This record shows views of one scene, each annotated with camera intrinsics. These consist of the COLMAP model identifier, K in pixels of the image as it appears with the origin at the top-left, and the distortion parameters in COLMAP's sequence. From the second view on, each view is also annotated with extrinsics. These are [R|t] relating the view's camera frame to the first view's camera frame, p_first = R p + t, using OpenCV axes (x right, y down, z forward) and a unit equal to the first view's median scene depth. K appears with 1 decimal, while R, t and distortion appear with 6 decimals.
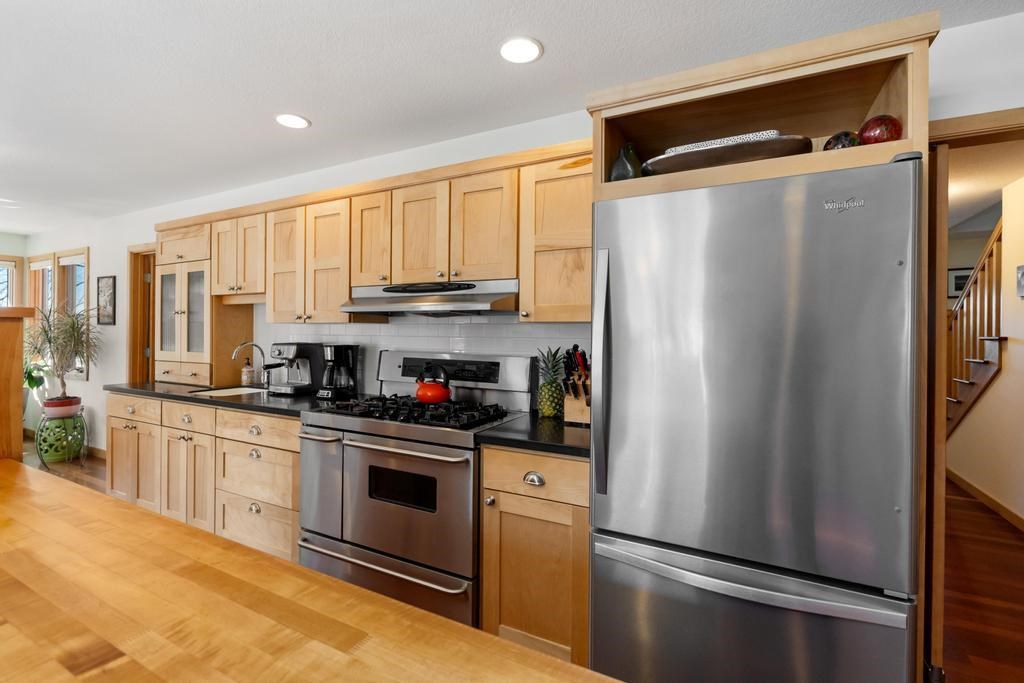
lens RADIAL K [[460.0, 0, 508.3], [0, 460.0, 333.8], [0, 0, 1]] dist [-0.001180, -0.000053]
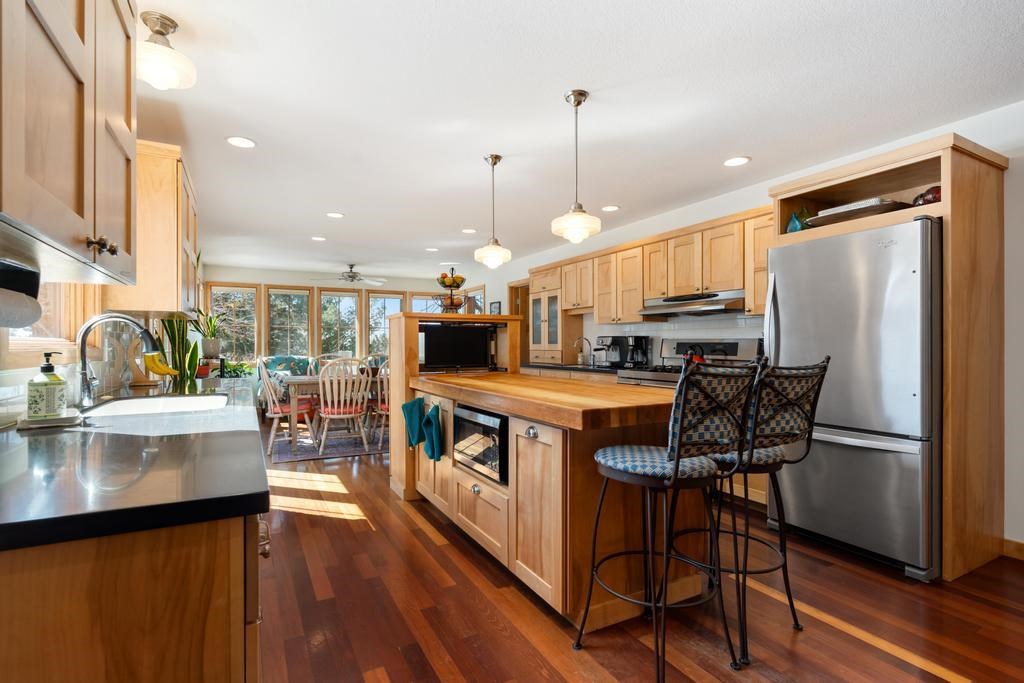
lens RADIAL K [[489.1, 0, 515.2], [0, 489.1, 344.2], [0, 0, 1]] dist [0.000119, 0.000486]
pose [[0.834808, -0.010670, -0.550438, 0.222114], [0.007716, 0.999941, -0.007681, 0.062939], [0.550487, 0.002165, 0.834841, -0.672257]]
